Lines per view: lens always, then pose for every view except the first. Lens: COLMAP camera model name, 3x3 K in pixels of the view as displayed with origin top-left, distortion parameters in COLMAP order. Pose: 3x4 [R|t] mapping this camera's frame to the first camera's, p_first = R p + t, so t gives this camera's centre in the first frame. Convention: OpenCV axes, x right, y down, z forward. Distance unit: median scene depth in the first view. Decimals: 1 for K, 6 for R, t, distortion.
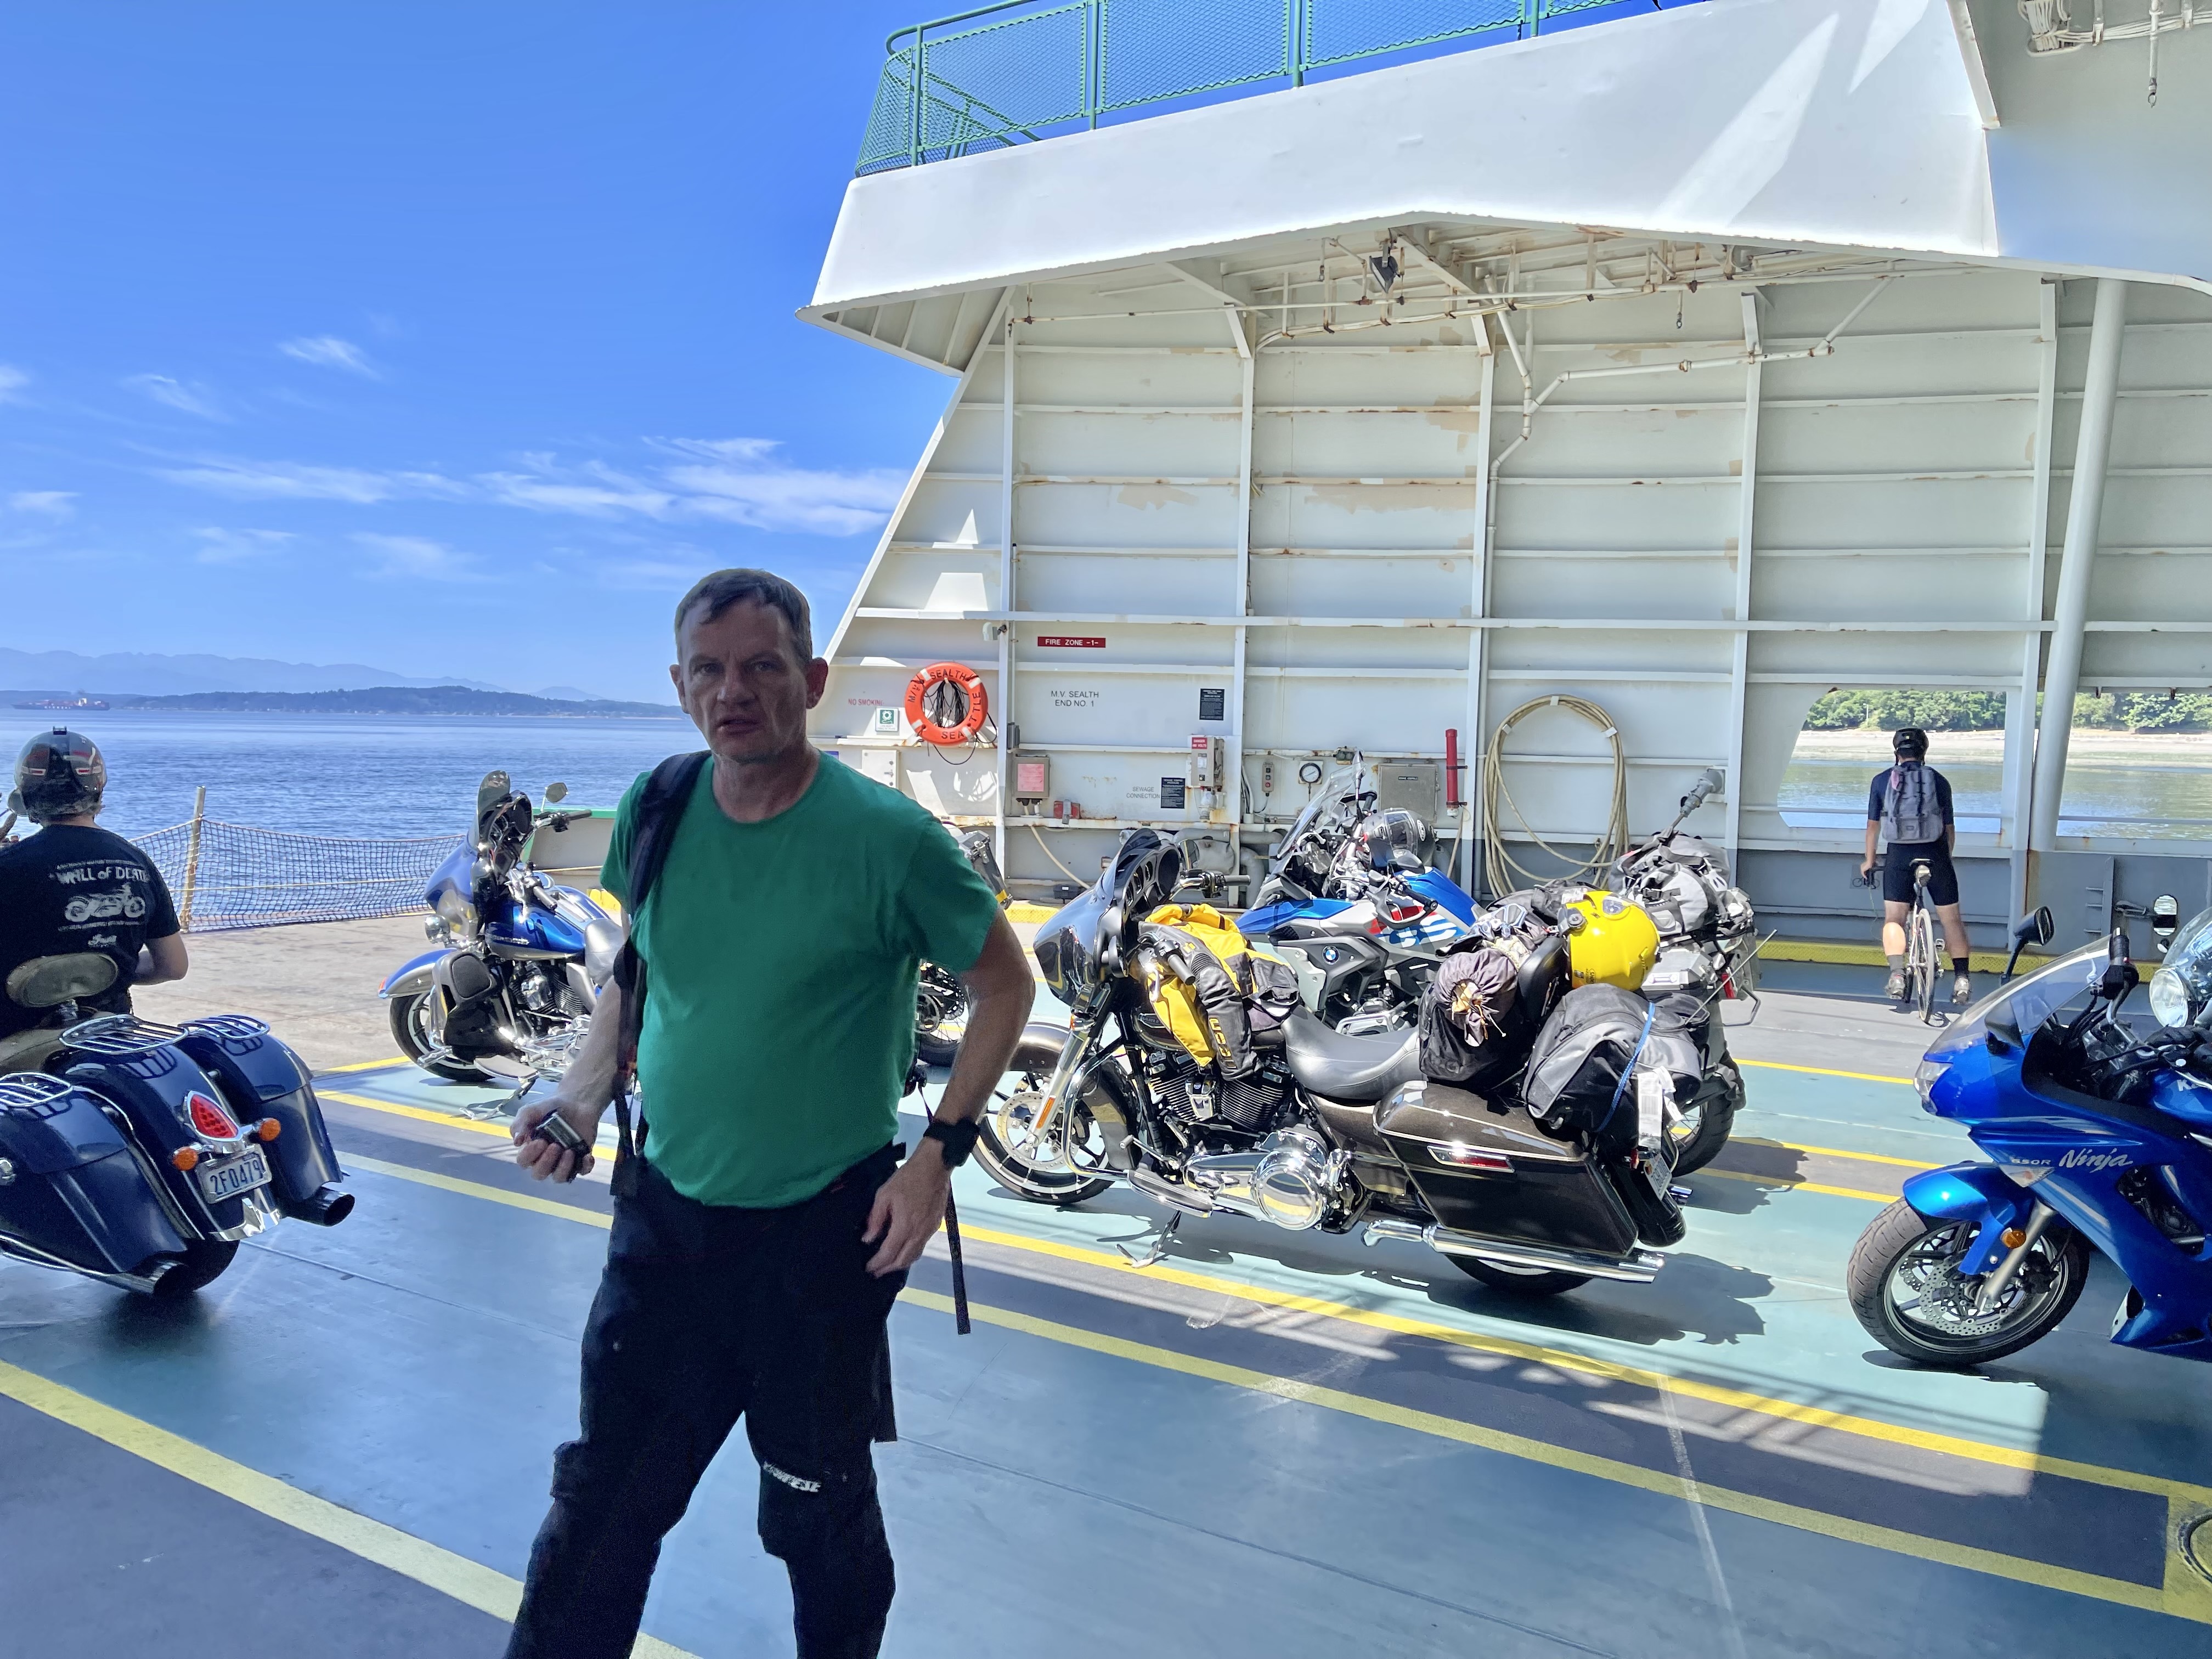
lens RADIAL K [[1673.8, 0, 1105.2], [0, 1673.8, 845.5], [0, 0, 1]] dist [0.074717, -0.096313]
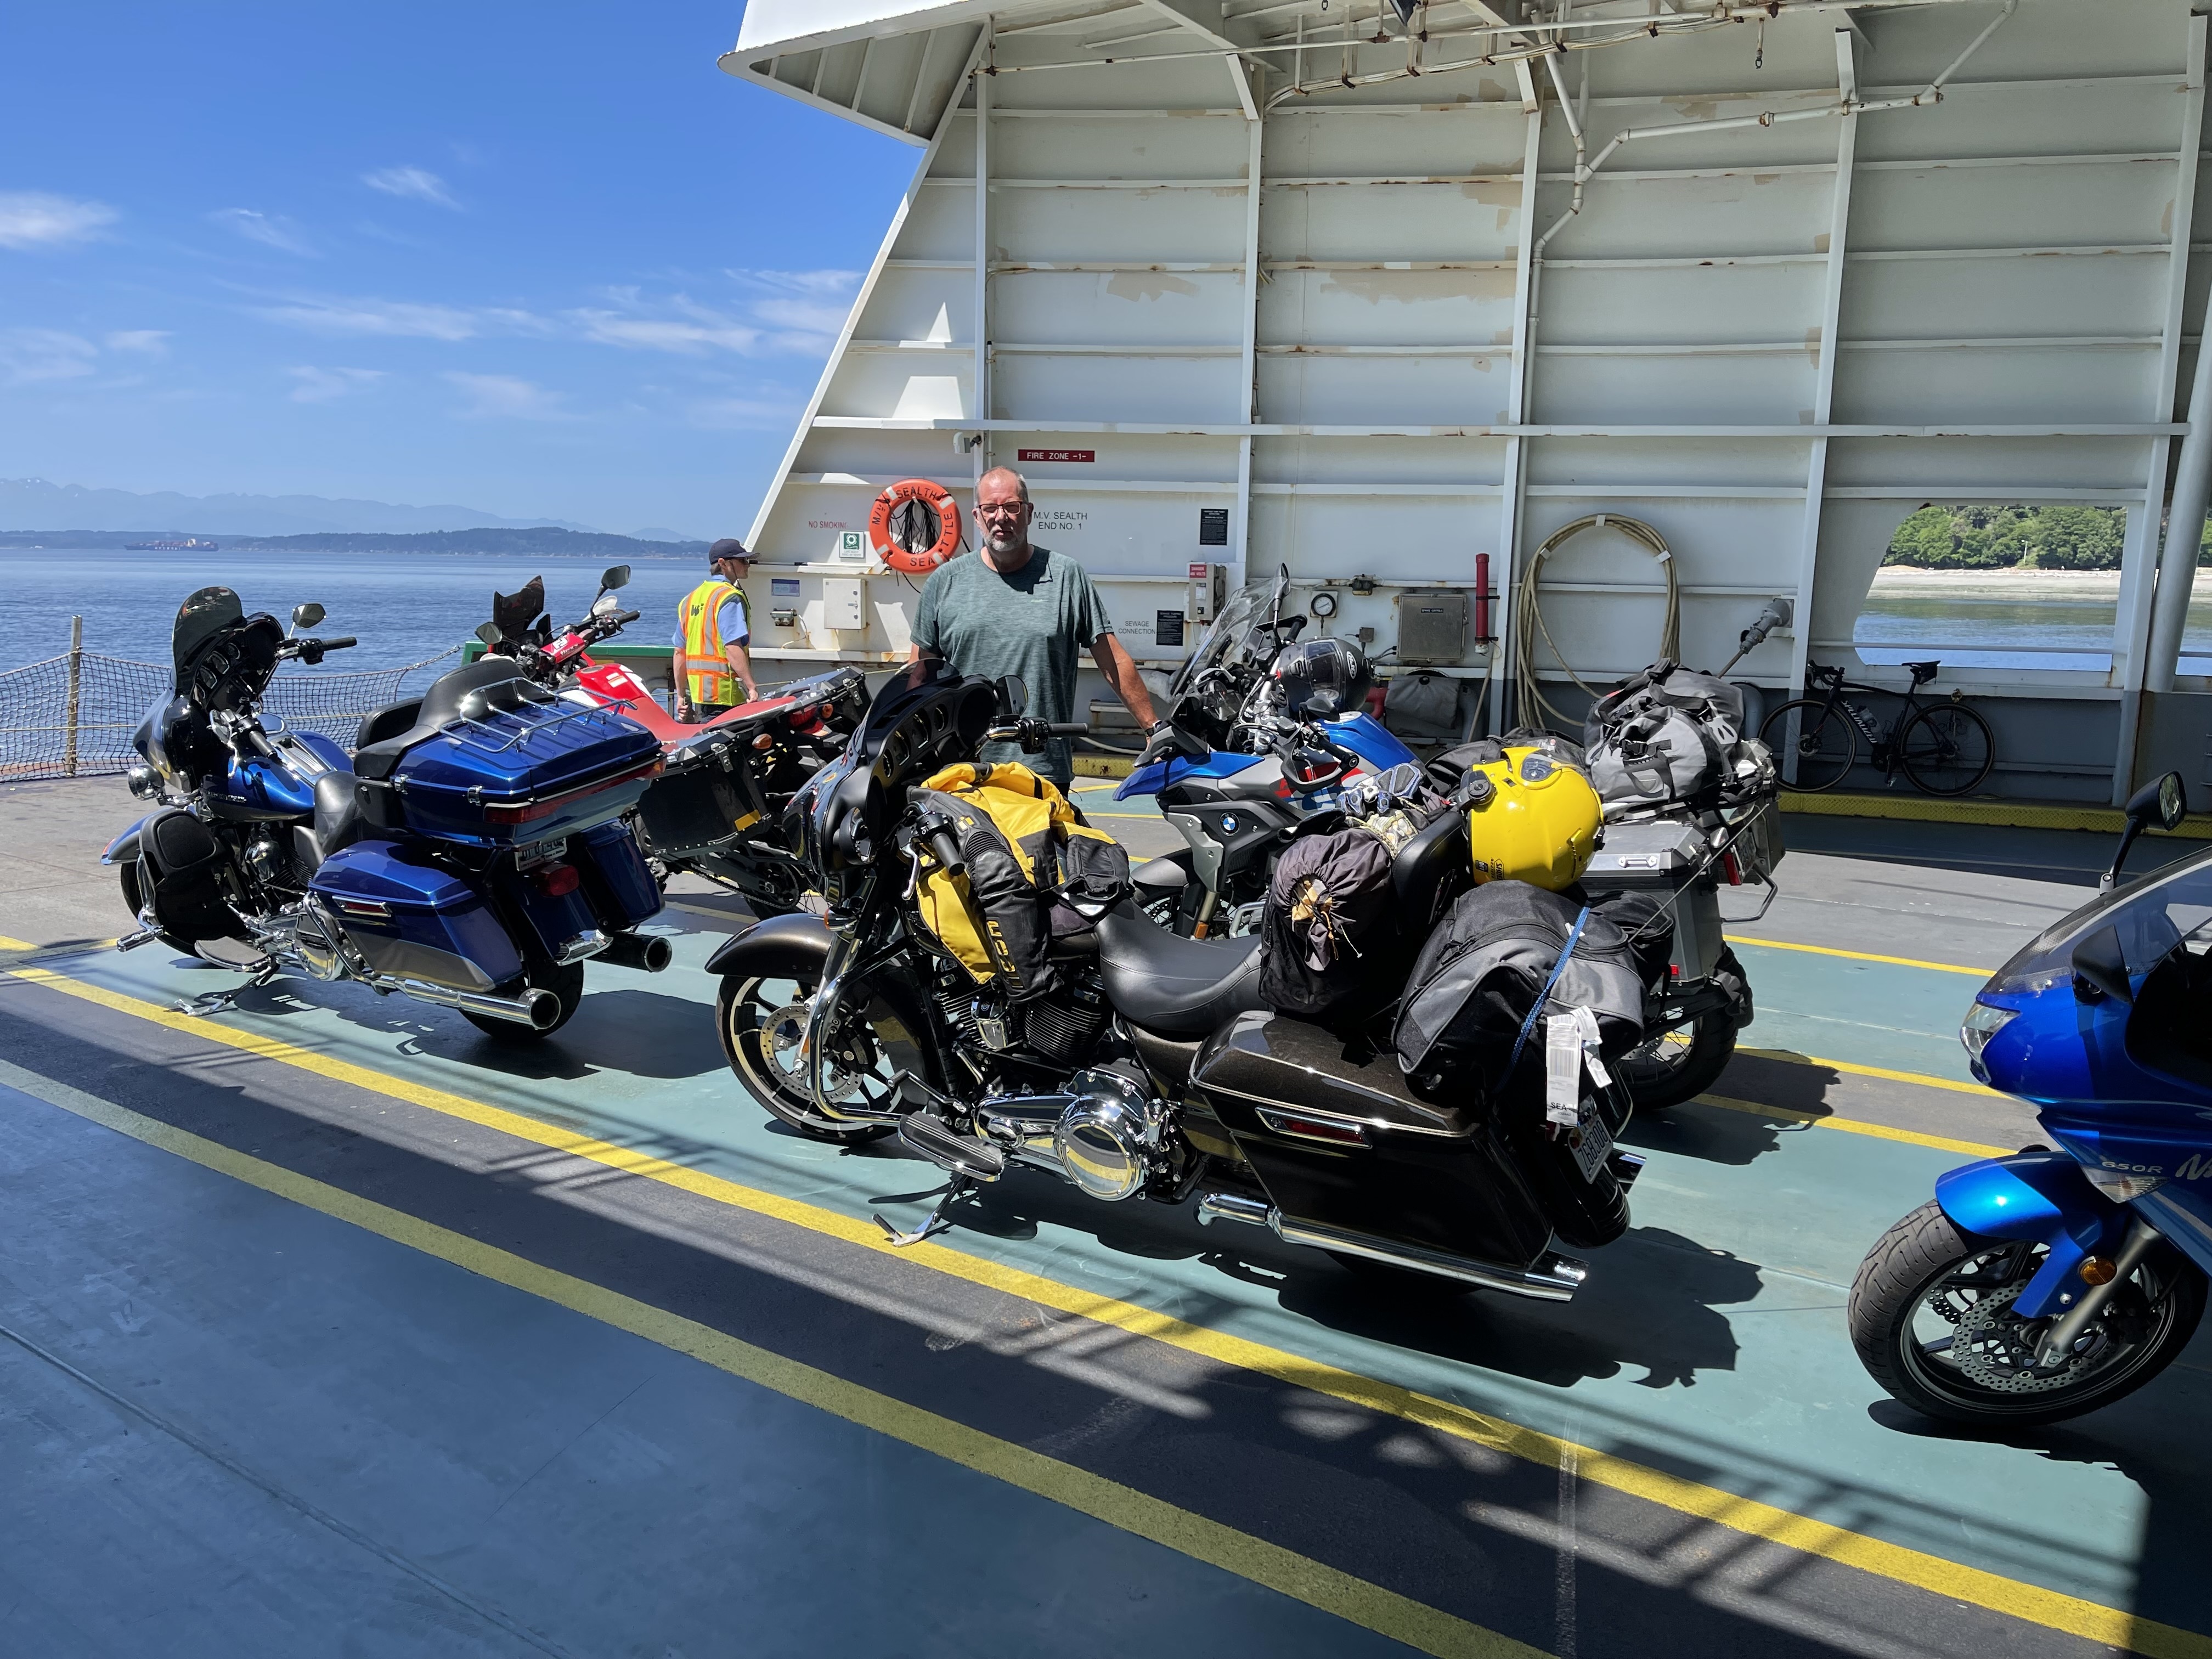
lens RADIAL K [[1673.8, 0, 1105.2], [0, 1673.8, 845.5], [0, 0, 1]] dist [0.074717, -0.096313]
pose [[0.998907, 0.006487, -0.046287, 0.109569], [-0.002112, 0.995575, 0.093951, 0.001804], [0.046692, -0.093751, 0.994500, 0.208658]]
